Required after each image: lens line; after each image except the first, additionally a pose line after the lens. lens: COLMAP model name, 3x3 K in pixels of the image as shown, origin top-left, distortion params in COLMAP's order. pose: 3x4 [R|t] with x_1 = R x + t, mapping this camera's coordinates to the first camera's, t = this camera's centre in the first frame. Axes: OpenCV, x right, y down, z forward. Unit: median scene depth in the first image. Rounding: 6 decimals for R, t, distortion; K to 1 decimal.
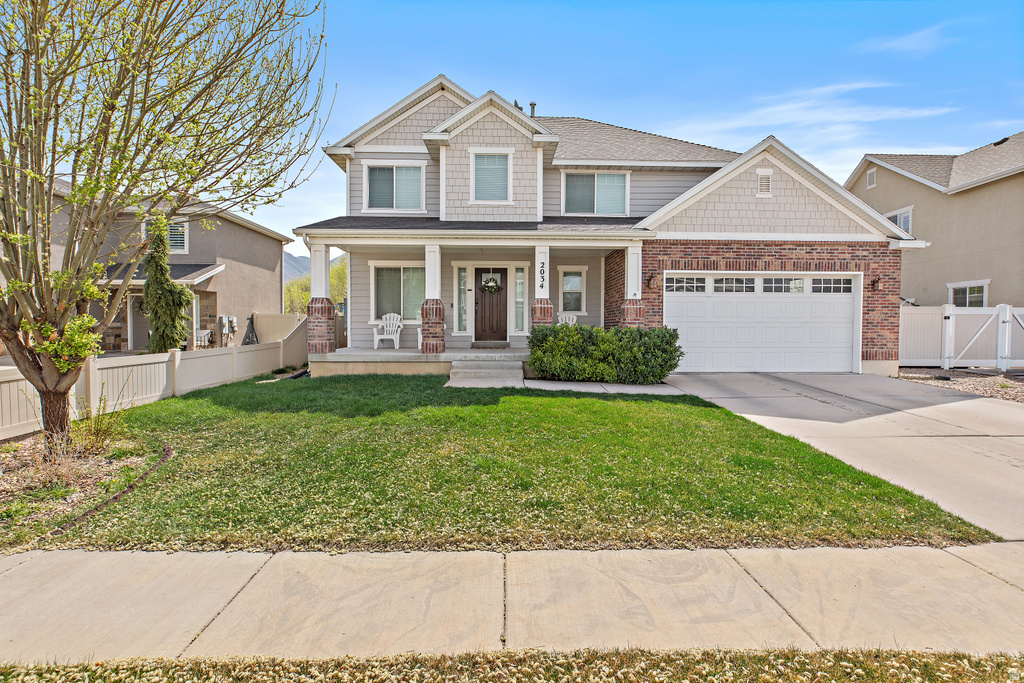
lens RADIAL K [[490.9, 0, 510.9], [0, 490.9, 340.6], [0, 0, 1]] dist [-0.000380, 0.002327]
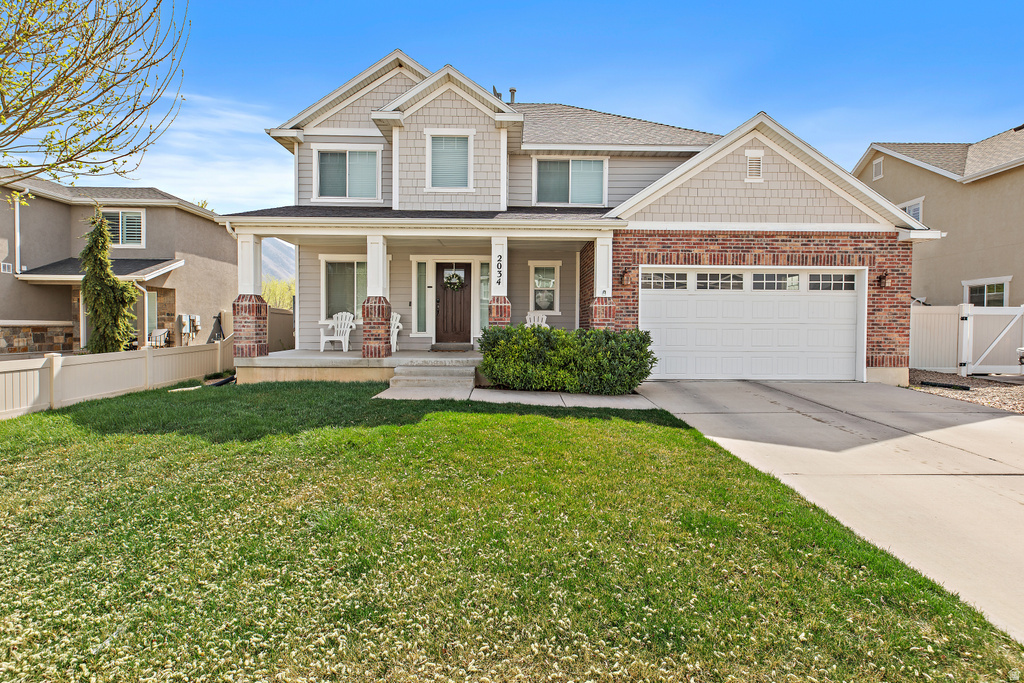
lens RADIAL K [[480.0, 0, 512.3], [0, 480.0, 336.1], [0, 0, 1]] dist [0.014286, -0.001487]
pose [[0.999899, 0.003091, -0.013903, 0.093243], [-0.003163, 0.999982, -0.005154, -0.008637], [0.013887, 0.005198, 0.999890, 0.126132]]
